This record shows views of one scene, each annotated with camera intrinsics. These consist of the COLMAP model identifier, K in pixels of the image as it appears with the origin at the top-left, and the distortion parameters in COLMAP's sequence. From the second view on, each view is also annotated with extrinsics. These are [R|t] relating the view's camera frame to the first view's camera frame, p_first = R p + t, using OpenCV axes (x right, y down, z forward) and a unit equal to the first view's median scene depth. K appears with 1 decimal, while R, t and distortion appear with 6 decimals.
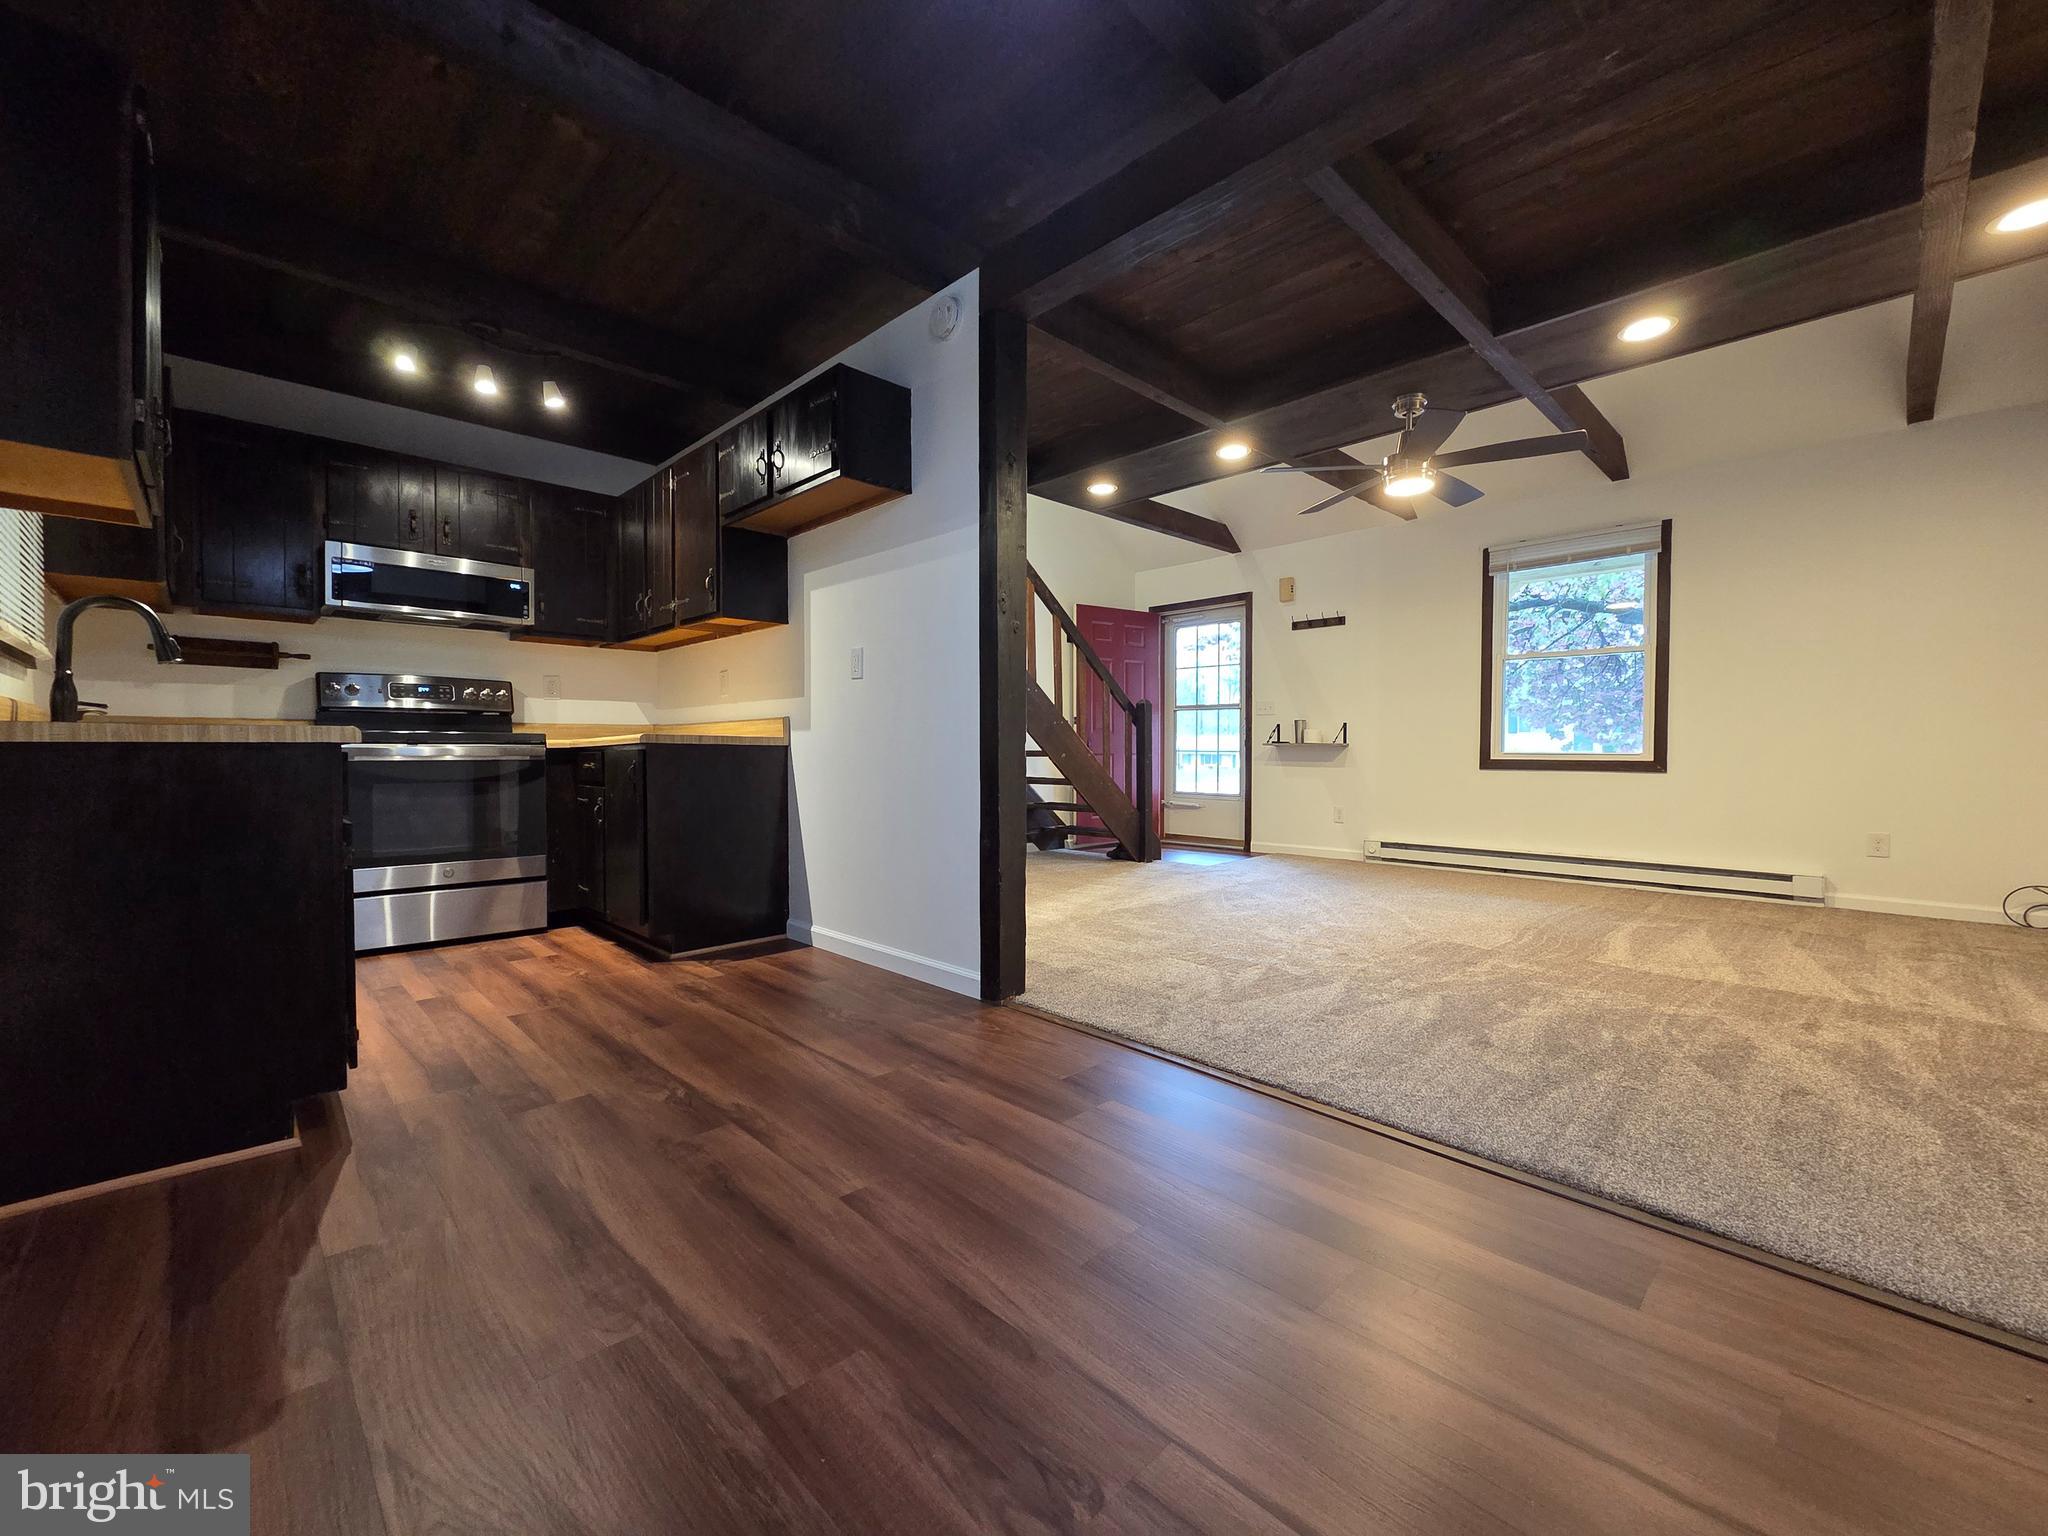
lens RADIAL K [[837.8, 0, 1035.2], [0, 837.8, 763.8], [0, 0, 1]] dist [0.002695, -0.001097]
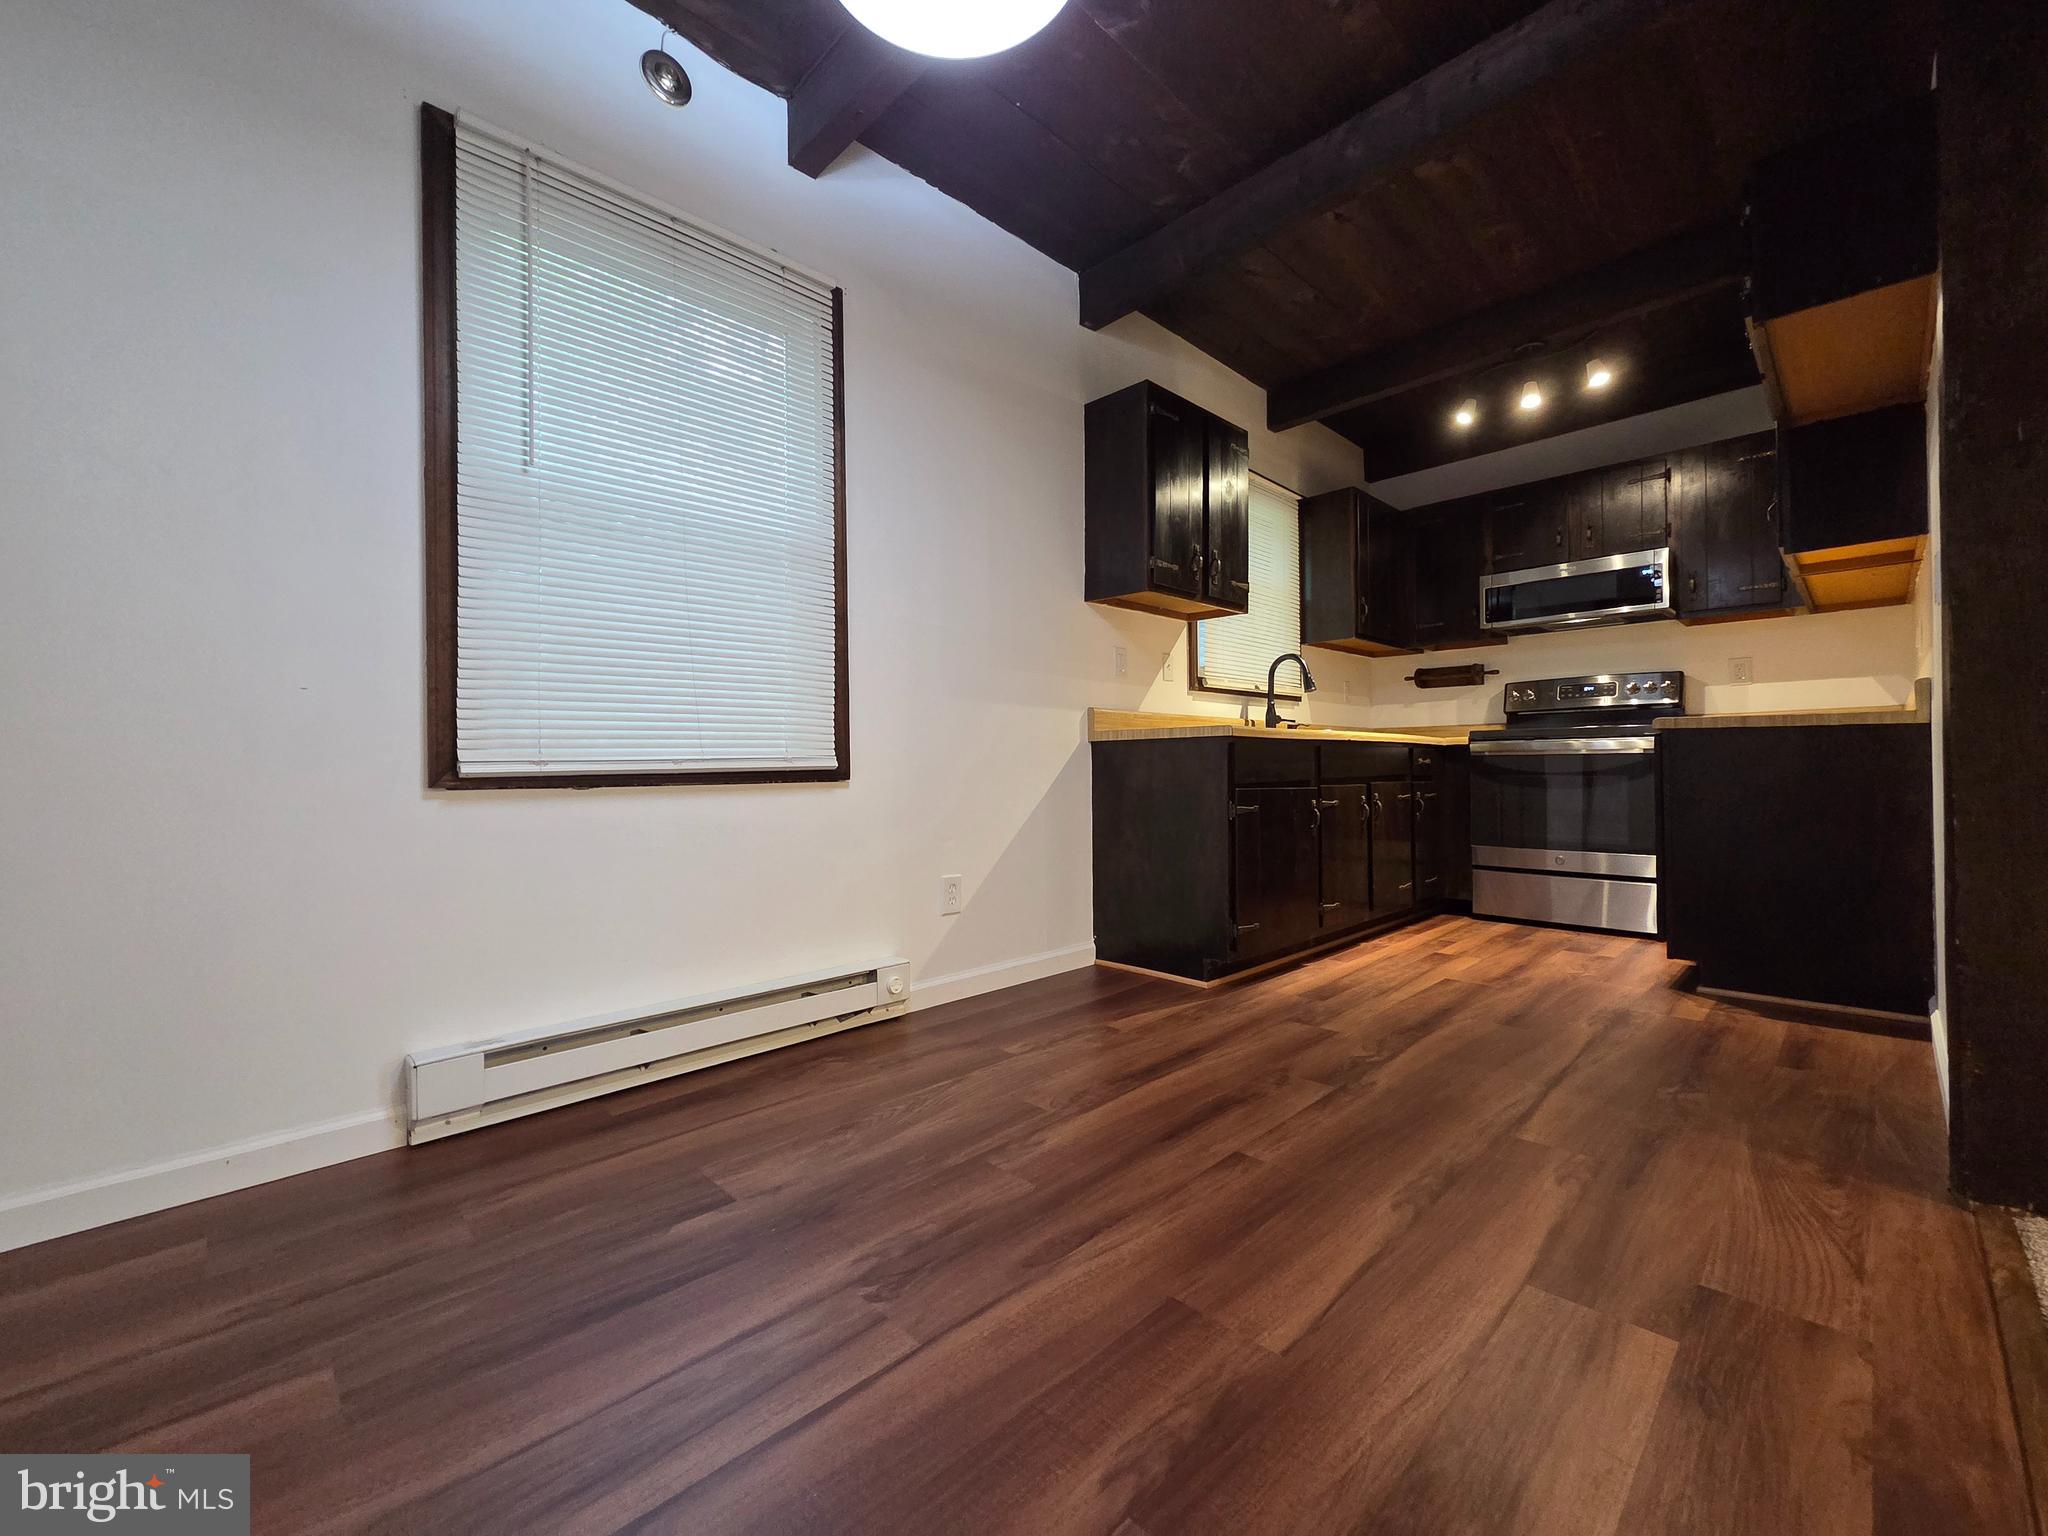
lens RADIAL K [[837.8, 0, 1035.2], [0, 837.8, 763.8], [0, 0, 1]] dist [0.002695, -0.001097]
pose [[0.005419, -0.004359, -0.999976, 0.551495], [-0.005984, 0.999972, -0.004391, 0.026480], [0.999967, 0.006008, 0.005392, 0.500505]]
